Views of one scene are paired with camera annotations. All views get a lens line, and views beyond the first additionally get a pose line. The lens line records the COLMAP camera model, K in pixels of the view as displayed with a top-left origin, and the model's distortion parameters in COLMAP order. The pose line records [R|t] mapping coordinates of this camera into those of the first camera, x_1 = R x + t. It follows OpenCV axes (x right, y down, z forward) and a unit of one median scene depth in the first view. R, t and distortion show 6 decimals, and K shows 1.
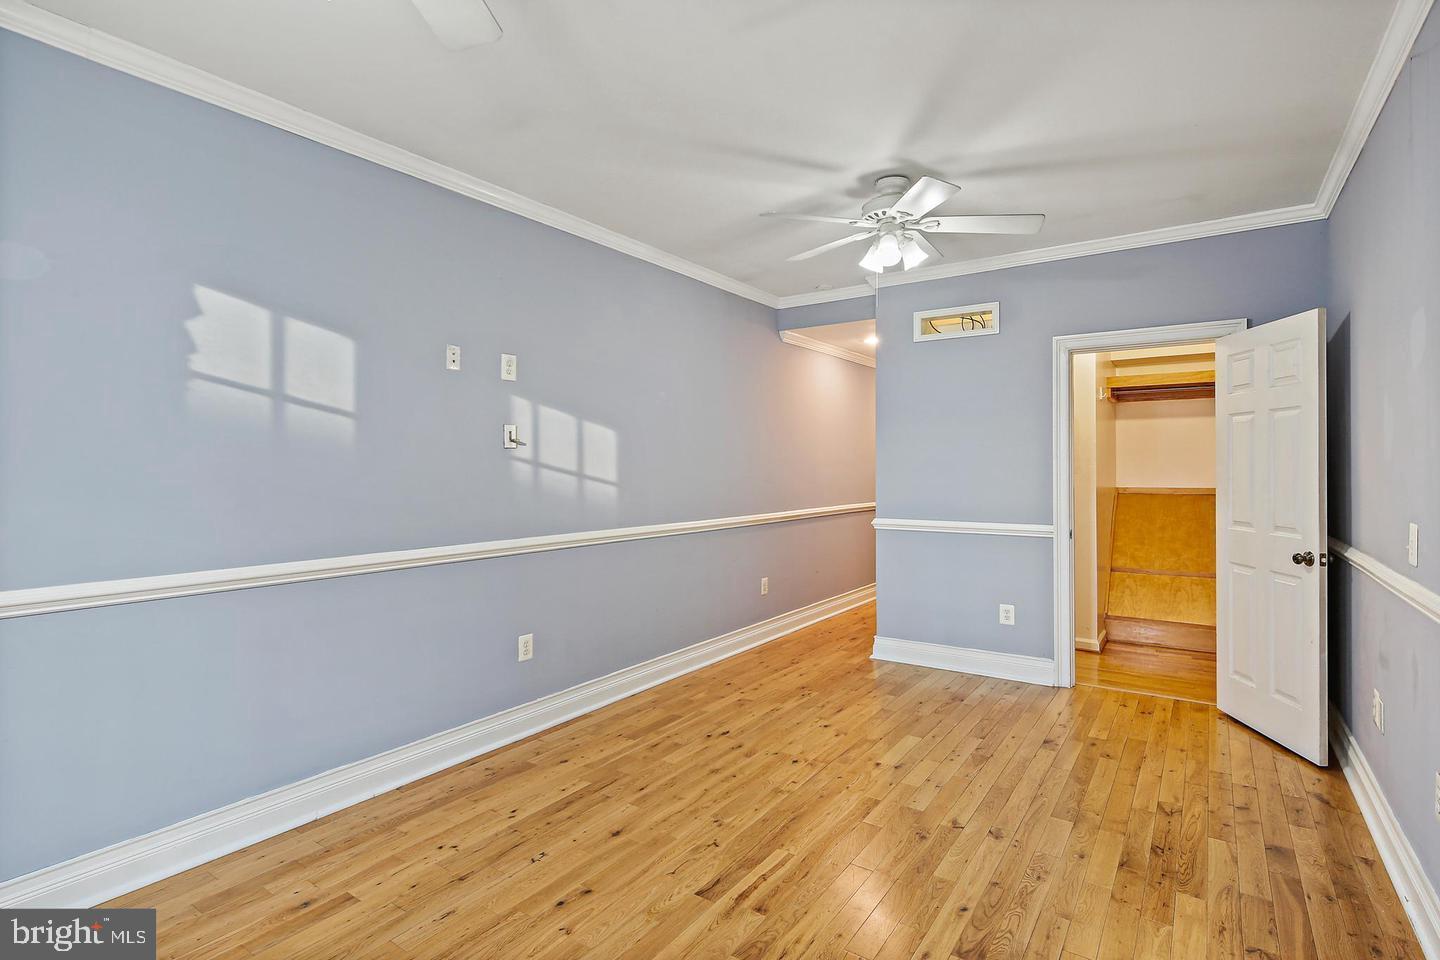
lens RADIAL K [[701.7, 0, 717.4], [0, 701.7, 470.5], [0, 0, 1]] dist [0.001582, 0.000005]
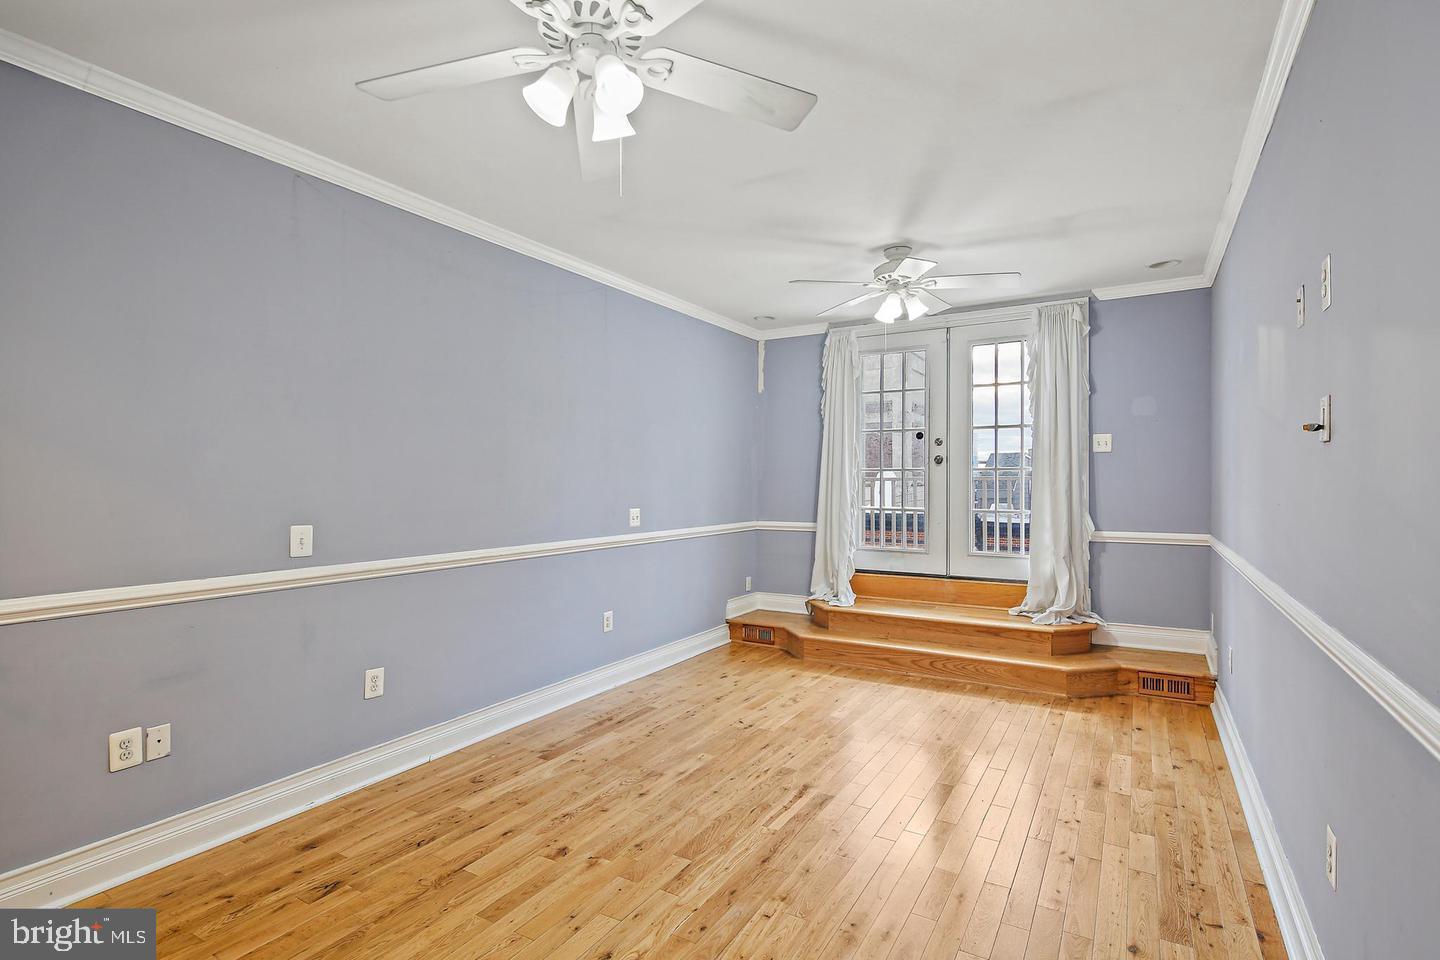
lens RADIAL K [[701.7, 0, 720.6], [0, 701.7, 477.1], [0, 0, 1]] dist [0.001582, 0.000005]
pose [[-0.997432, 0.003272, -0.071551, 0.150716], [0.003023, 0.999989, 0.003580, -0.009492], [0.071562, 0.003355, -0.997430, 1.250077]]
